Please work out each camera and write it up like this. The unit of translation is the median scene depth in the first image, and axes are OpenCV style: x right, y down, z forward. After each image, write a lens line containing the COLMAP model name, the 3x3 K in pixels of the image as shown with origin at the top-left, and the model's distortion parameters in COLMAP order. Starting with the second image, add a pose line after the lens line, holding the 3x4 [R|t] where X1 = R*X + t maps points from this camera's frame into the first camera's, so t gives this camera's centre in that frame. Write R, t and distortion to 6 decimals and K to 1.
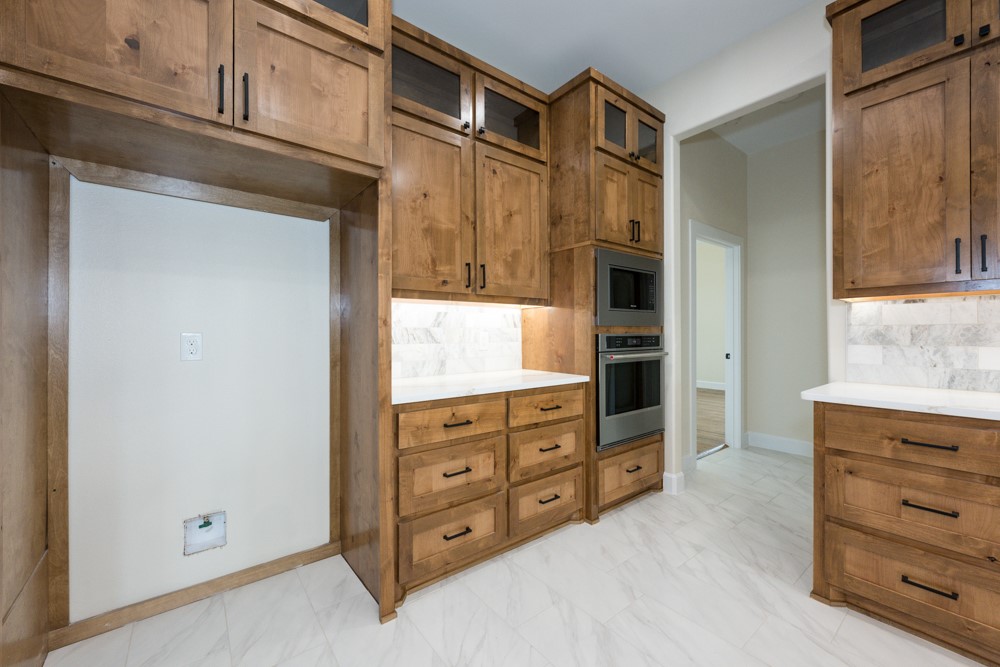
lens RADIAL K [[395.2, 0, 497.3], [0, 395.2, 335.4], [0, 0, 1]] dist [-0.000174, 0.000066]
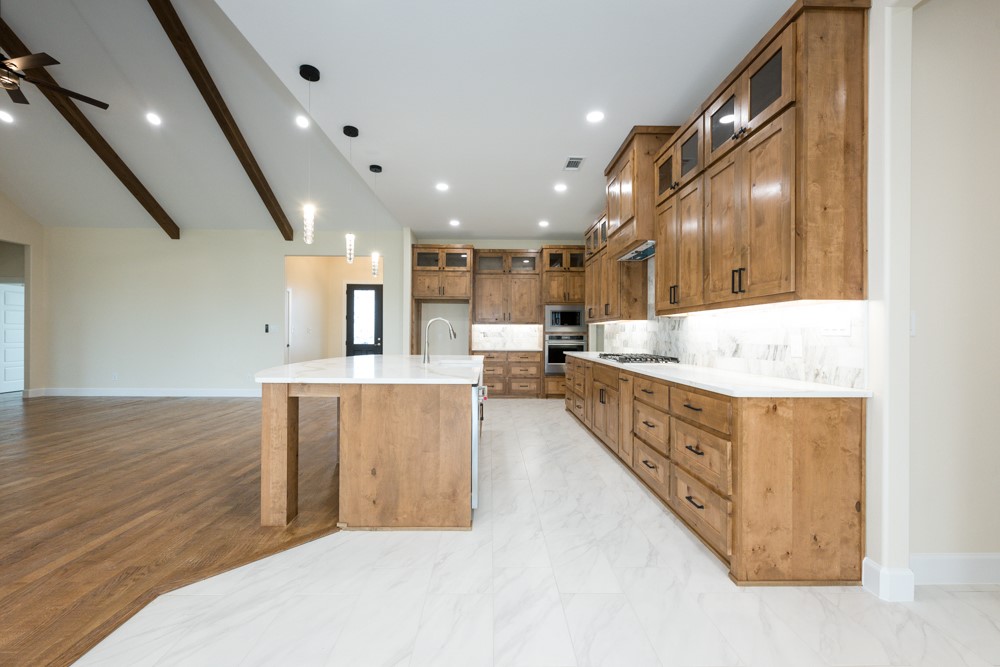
lens RADIAL K [[395.2, 0, 497.3], [0, 395.2, 335.4], [0, 0, 1]] dist [-0.000174, 0.000066]
pose [[0.798125, 0.009335, -0.602420, 1.955668], [-0.010763, 0.999941, 0.001236, 0.002932], [0.602396, 0.005498, 0.798179, -1.749247]]
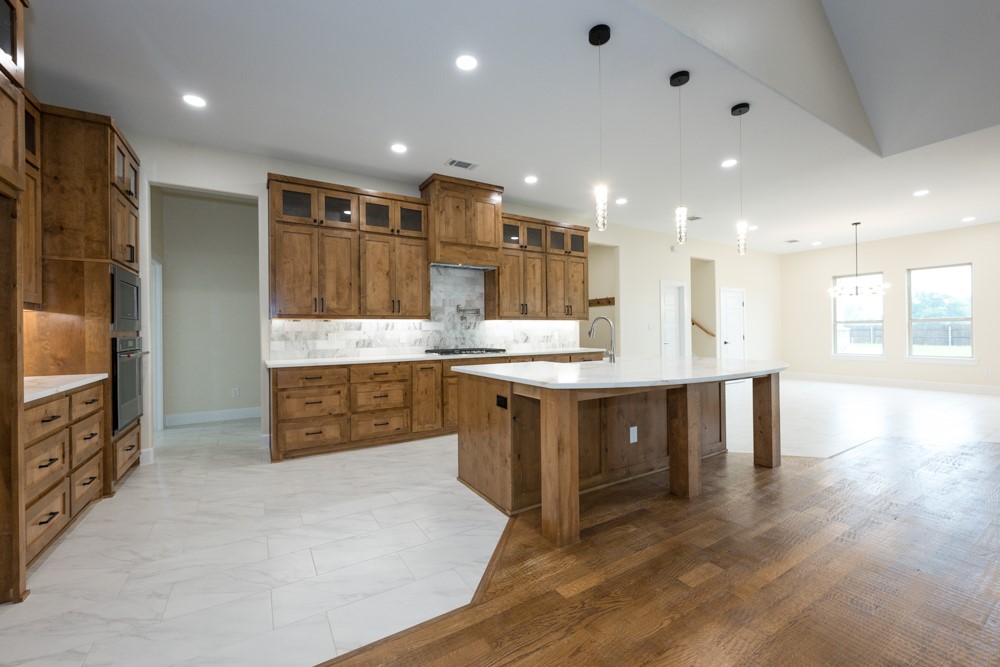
lens RADIAL K [[398.9, 0, 497.6], [0, 398.9, 330.1], [0, 0, 1]] dist [0.000122, 0.000026]
pose [[0.116534, 0.004633, 0.993176, -0.924321], [0.012895, 0.999898, -0.006177, -0.004410], [-0.993103, 0.013526, 0.116463, -0.342980]]
